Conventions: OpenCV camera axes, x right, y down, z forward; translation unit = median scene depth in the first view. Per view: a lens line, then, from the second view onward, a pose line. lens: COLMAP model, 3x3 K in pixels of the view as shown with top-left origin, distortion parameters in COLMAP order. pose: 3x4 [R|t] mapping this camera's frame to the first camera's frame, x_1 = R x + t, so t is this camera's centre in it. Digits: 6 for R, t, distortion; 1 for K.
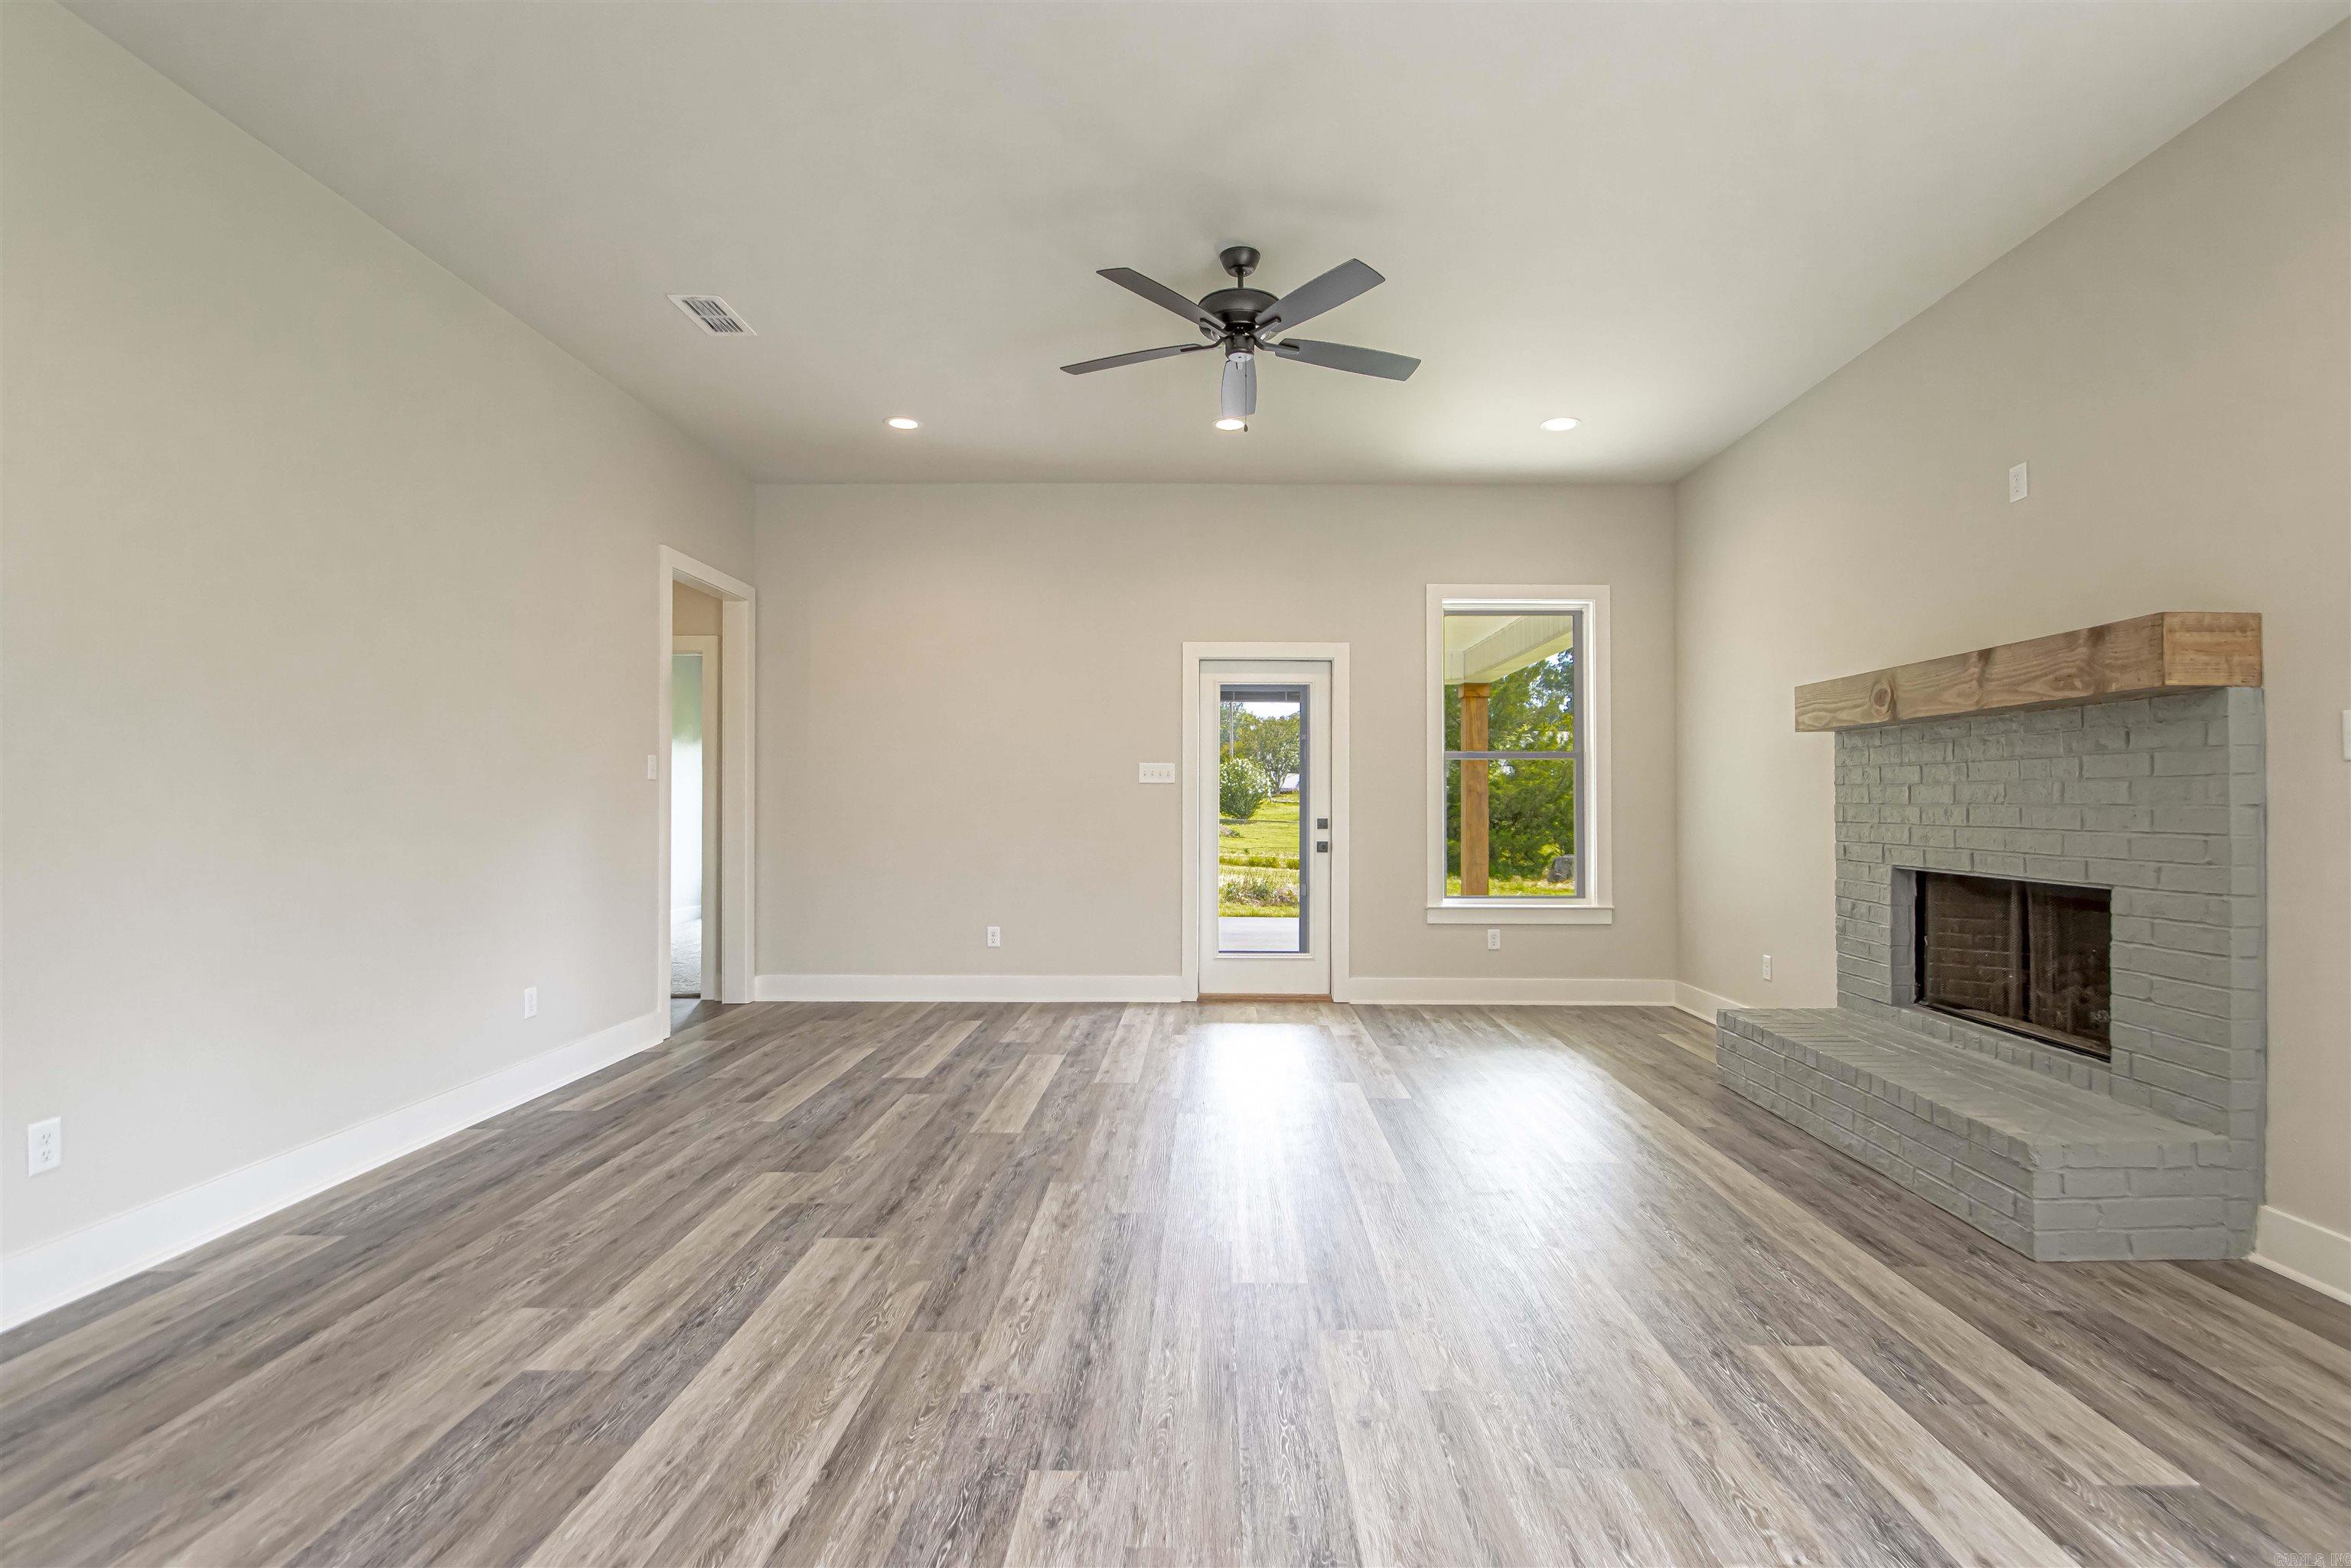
lens RADIAL K [[1121.1, 0, 1196.8], [0, 1121.1, 777.9], [0, 0, 1]] dist [0.015390, -0.016625]
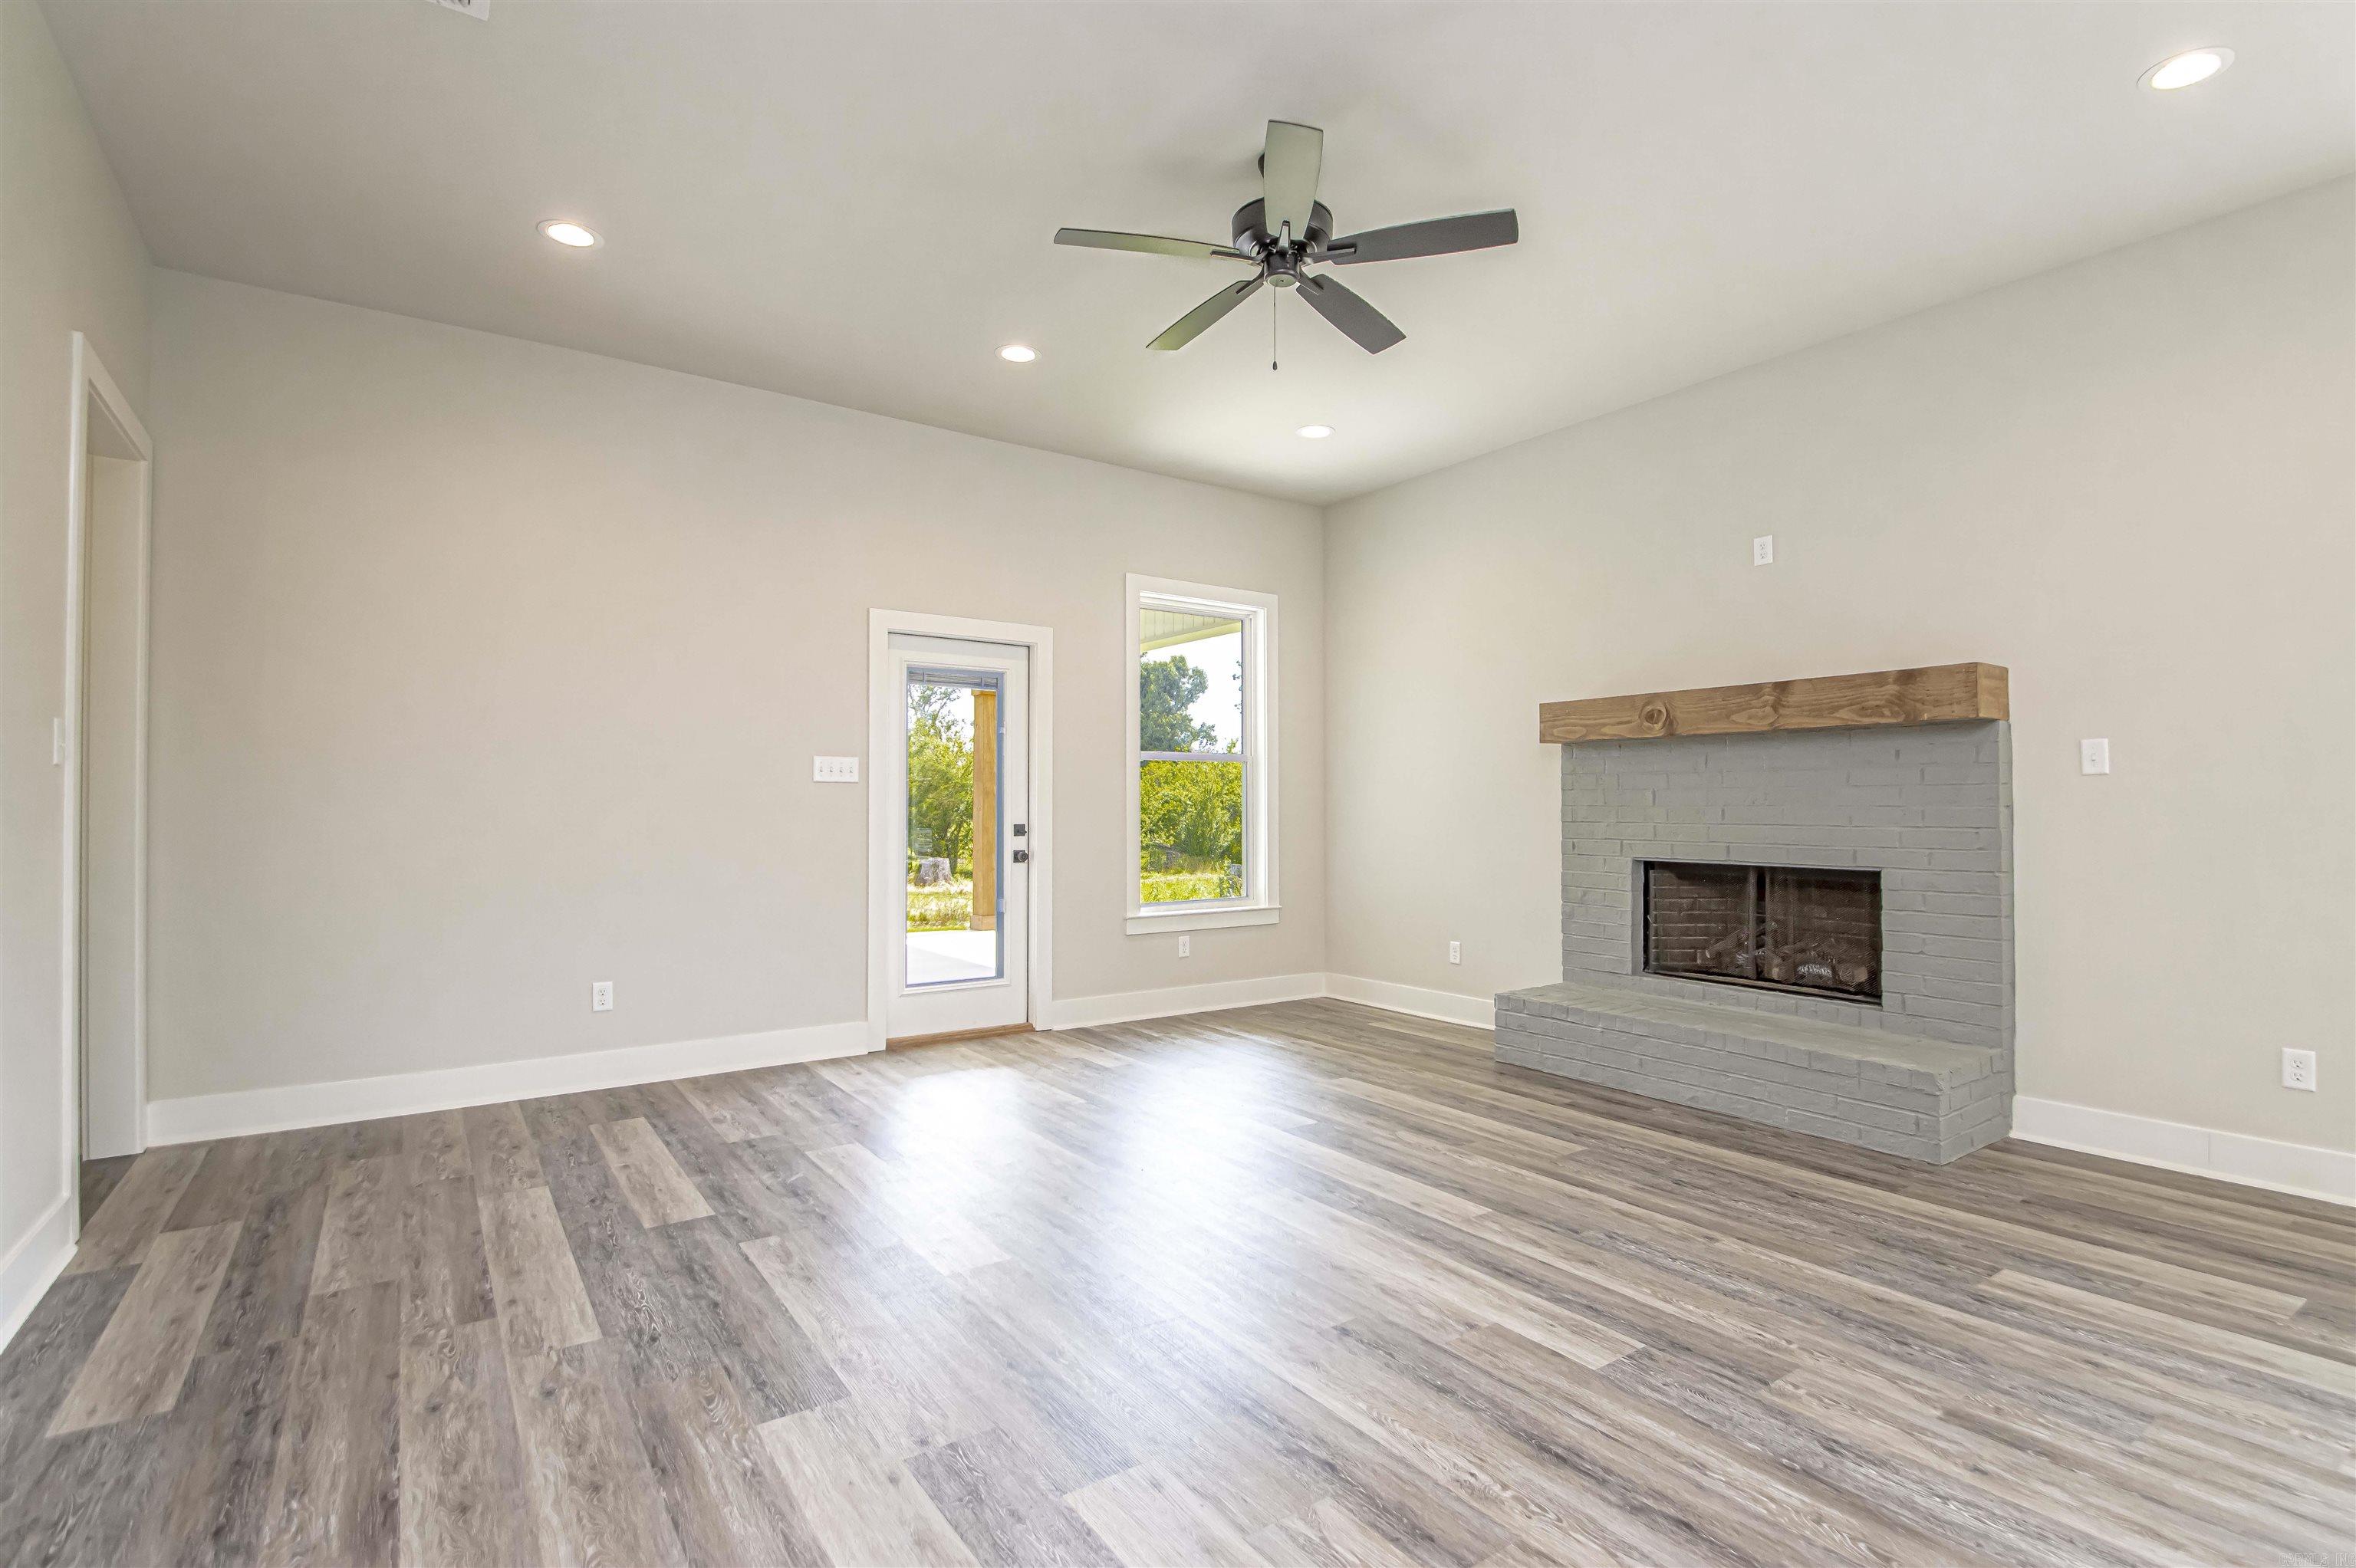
lens RADIAL K [[1123.4, 0, 1197.2], [0, 1123.4, 781.8], [0, 0, 1]] dist [0.015390, -0.016625]
pose [[0.804628, 0.011276, 0.593673, -0.484278], [-0.011446, 0.999928, -0.003480, 0.007263], [-0.593669, -0.003996, 0.804699, 0.331983]]
